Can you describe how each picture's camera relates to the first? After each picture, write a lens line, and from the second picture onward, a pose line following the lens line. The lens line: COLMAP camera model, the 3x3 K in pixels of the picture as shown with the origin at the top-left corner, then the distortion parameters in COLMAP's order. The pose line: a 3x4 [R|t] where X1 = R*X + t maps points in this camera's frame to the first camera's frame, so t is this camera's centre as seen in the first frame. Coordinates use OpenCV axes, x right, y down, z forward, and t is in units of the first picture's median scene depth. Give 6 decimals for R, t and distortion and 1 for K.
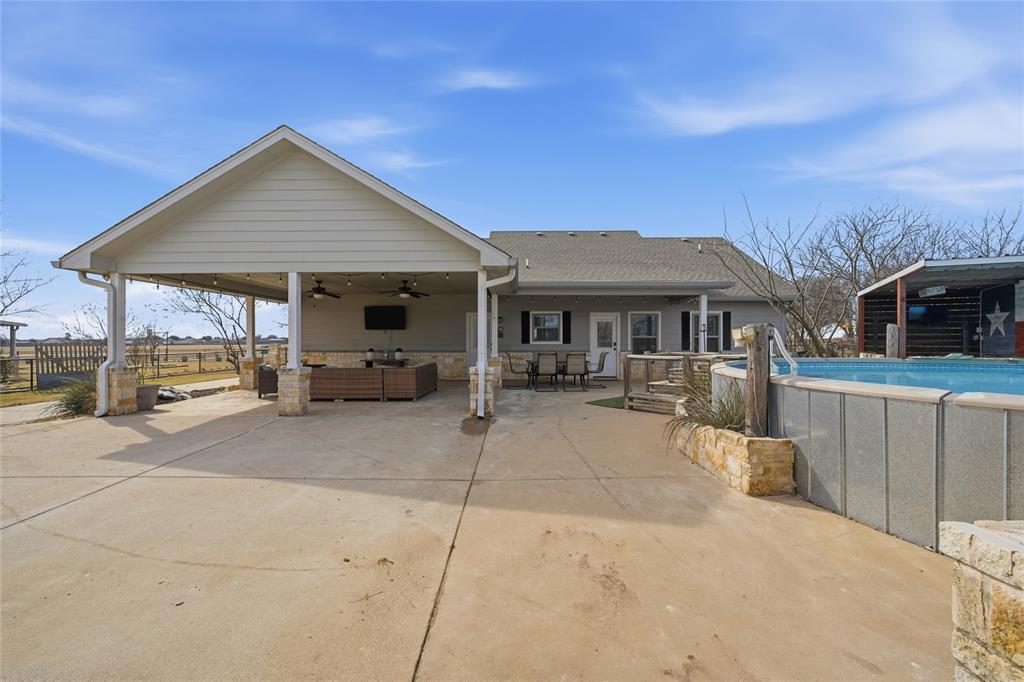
lens RADIAL K [[428.8, 0, 512.0], [0, 428.8, 341.0], [0, 0, 1]] dist [-0.003209, -0.000093]
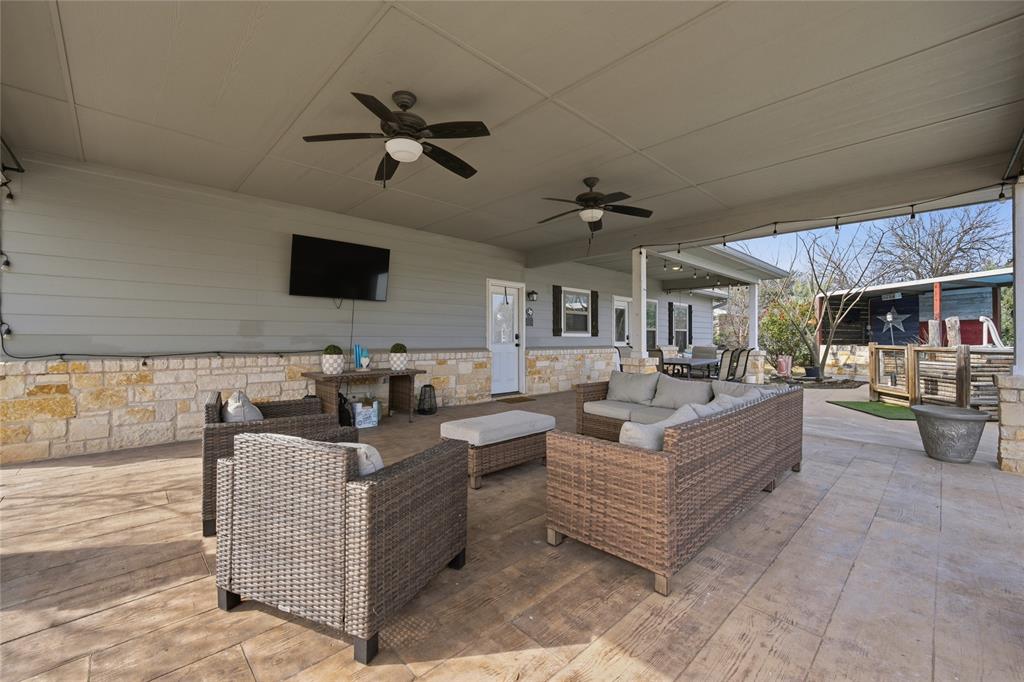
lens RADIAL K [[420.5, 0, 512.0], [0, 420.5, 341.0], [0, 0, 1]] dist [-0.010931, 0.000306]
pose [[0.710172, 0.000148, 0.704028, -0.715048], [-0.003345, 0.999989, 0.003164, 0.018120], [-0.704020, -0.004602, 0.710165, 0.925699]]
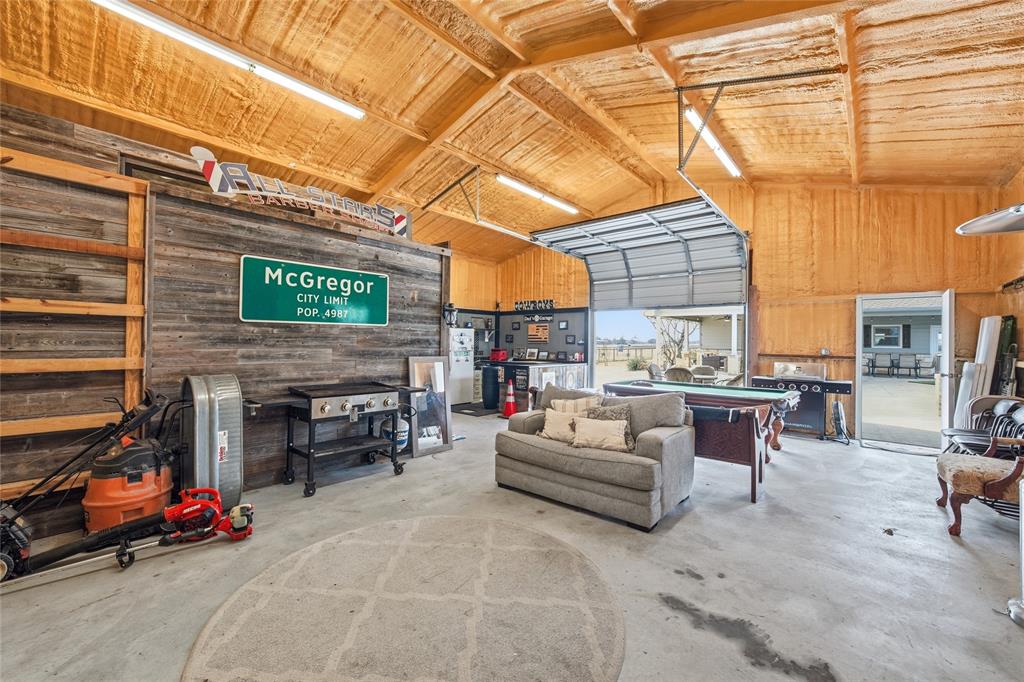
lens RADIAL K [[412.8, 0, 512.0], [0, 412.8, 341.0], [0, 0, 1]] dist [-0.000493, -0.000056]
pose [[0.767936, 0.008382, -0.640472, 0.004377], [-0.010555, 0.999944, 0.000431, -0.005570], [0.640440, 0.006429, 0.767981, -1.297029]]
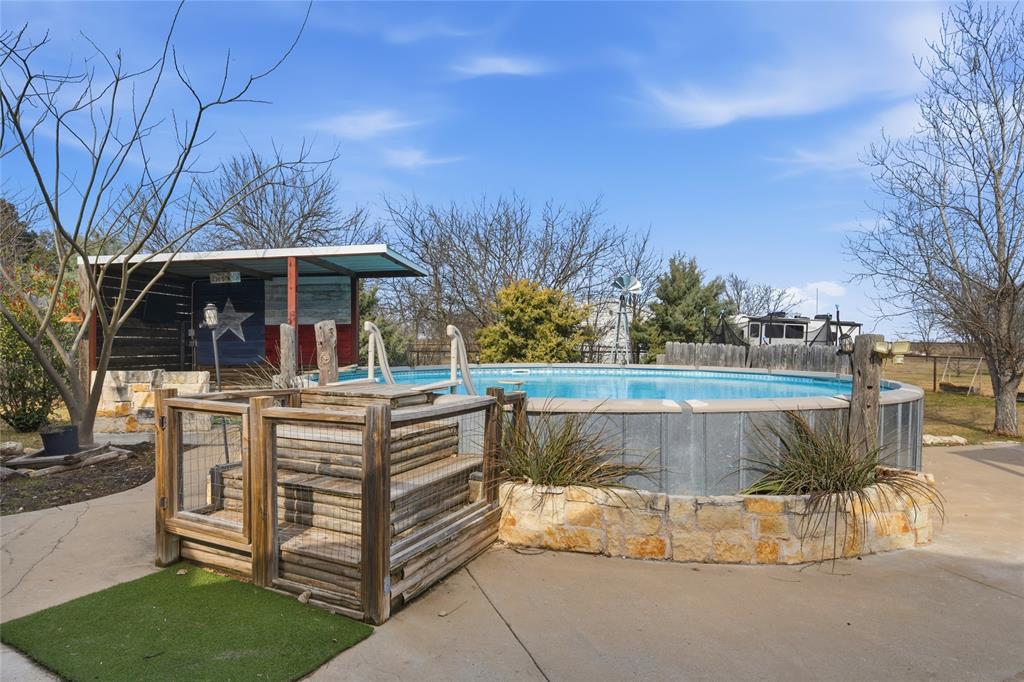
lens RADIAL K [[590.8, 0, 512.0], [0, 590.8, 341.0], [0, 0, 1]] dist [0.019555, 0.000289]
pose [[-0.377029, 0.002806, 0.926197, -0.086710], [-0.002169, 0.999990, -0.003912, -0.009225], [-0.926199, -0.003484, -0.377020, 0.944053]]
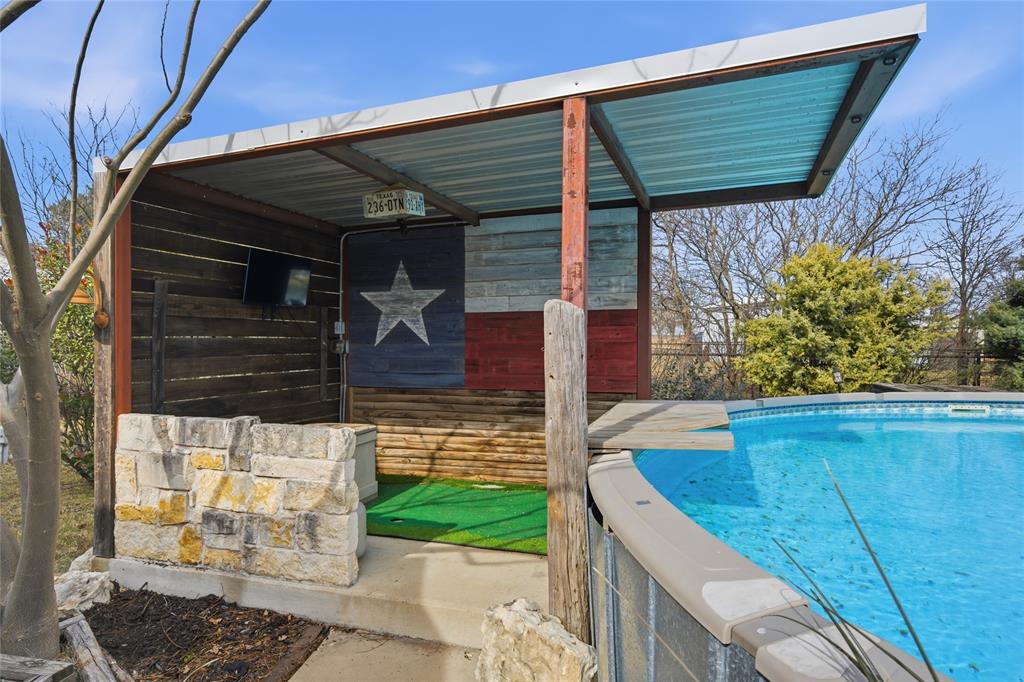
lens RADIAL K [[590.8, 0, 512.0], [0, 590.8, 341.0], [0, 0, 1]] dist [0.019555, 0.000289]
pose [[-0.125808, -0.006041, 0.992036, 0.546855], [-0.006196, 0.999967, 0.005304, -0.018733], [-0.992035, -0.005479, -0.125842, 0.981036]]
